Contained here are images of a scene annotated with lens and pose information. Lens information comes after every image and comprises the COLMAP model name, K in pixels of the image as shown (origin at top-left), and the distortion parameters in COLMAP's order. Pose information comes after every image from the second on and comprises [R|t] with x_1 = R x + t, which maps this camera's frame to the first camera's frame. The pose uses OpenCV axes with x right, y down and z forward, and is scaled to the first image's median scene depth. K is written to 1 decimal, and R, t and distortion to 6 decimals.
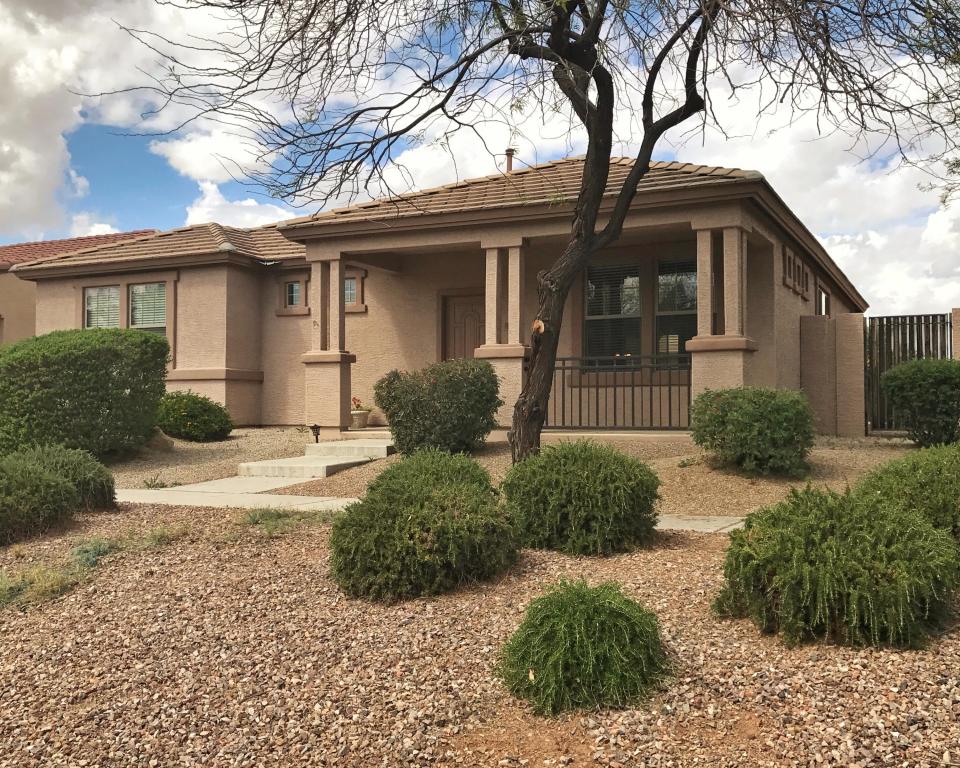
lens RADIAL K [[986.5, 0, 480.0], [0, 986.5, 379.5], [0, 0, 1]] dist [0.074260, 0.000000]
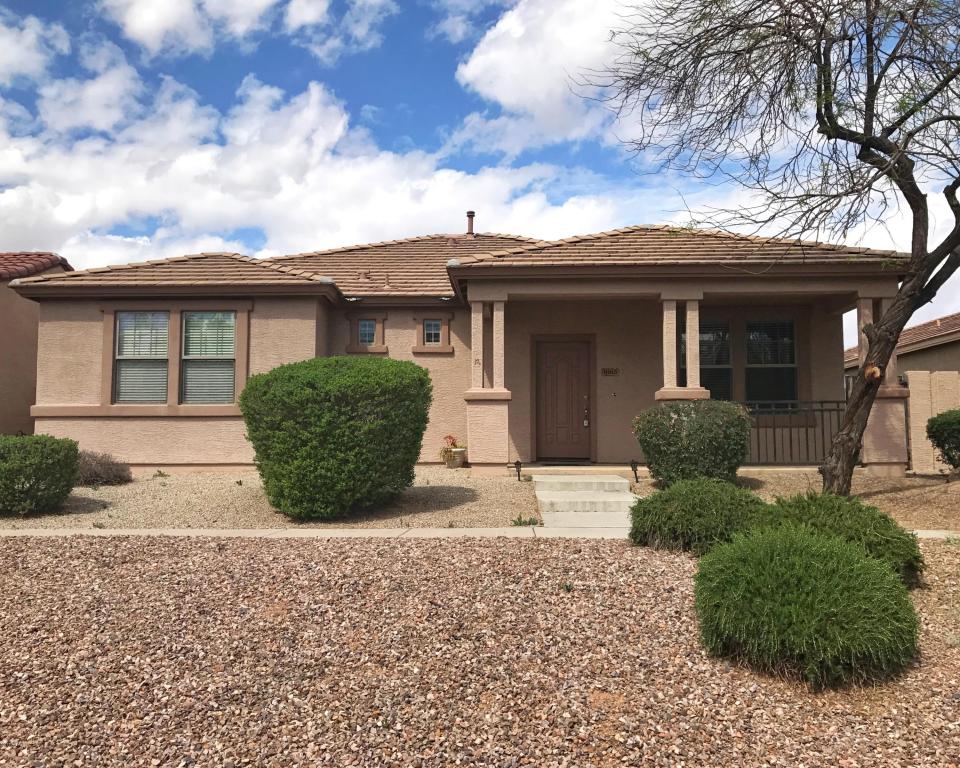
lens RADIAL K [[863.5, 0, 480.1], [0, 863.5, 387.0], [0, 0, 1]] dist [0.077659, -0.001664]
pose [[0.913134, 0.032069, 0.406397, -0.523902], [-0.013334, 0.998717, -0.048849, 0.012777], [-0.407442, 0.039187, 0.912390, 0.190046]]
